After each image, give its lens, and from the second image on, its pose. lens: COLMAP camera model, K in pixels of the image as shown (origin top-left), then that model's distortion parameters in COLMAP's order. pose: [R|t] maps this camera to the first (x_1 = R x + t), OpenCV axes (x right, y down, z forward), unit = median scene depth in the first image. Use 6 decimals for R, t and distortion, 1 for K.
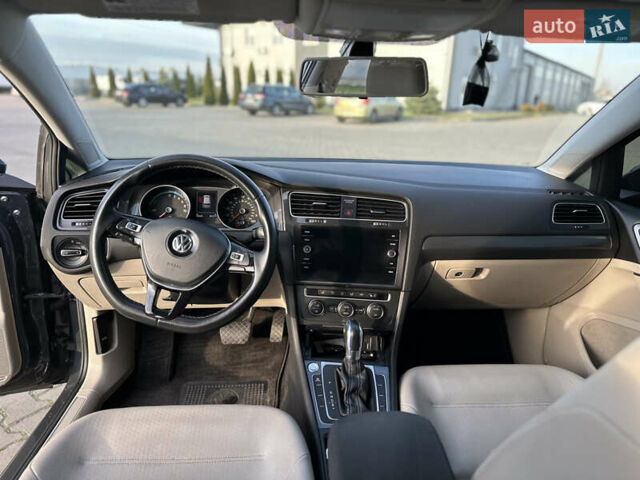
lens RADIAL K [[465.4, 0, 320.0], [0, 465.4, 240.0], [0, 0, 1]] dist [0.002575, -0.000860]
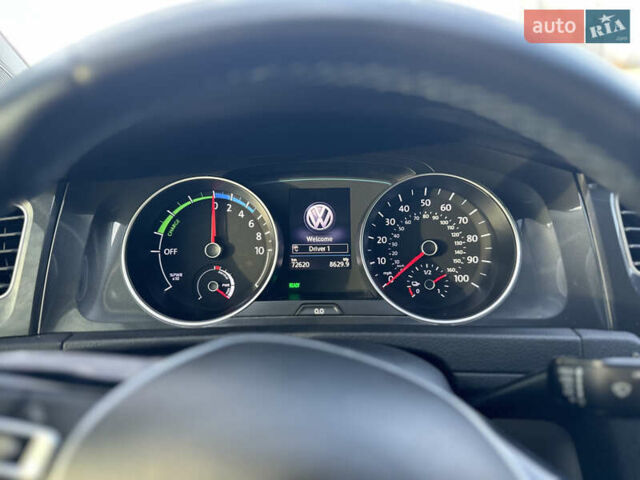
lens RADIAL K [[465.4, 0, 320.0], [0, 465.4, 240.0], [0, 0, 1]] dist [0.002575, -0.000860]
pose [[0.994893, -0.015398, -0.099757, -0.064617], [0.019213, 0.999116, 0.037397, -0.025027], [0.099093, -0.039123, 0.994309, 0.202801]]
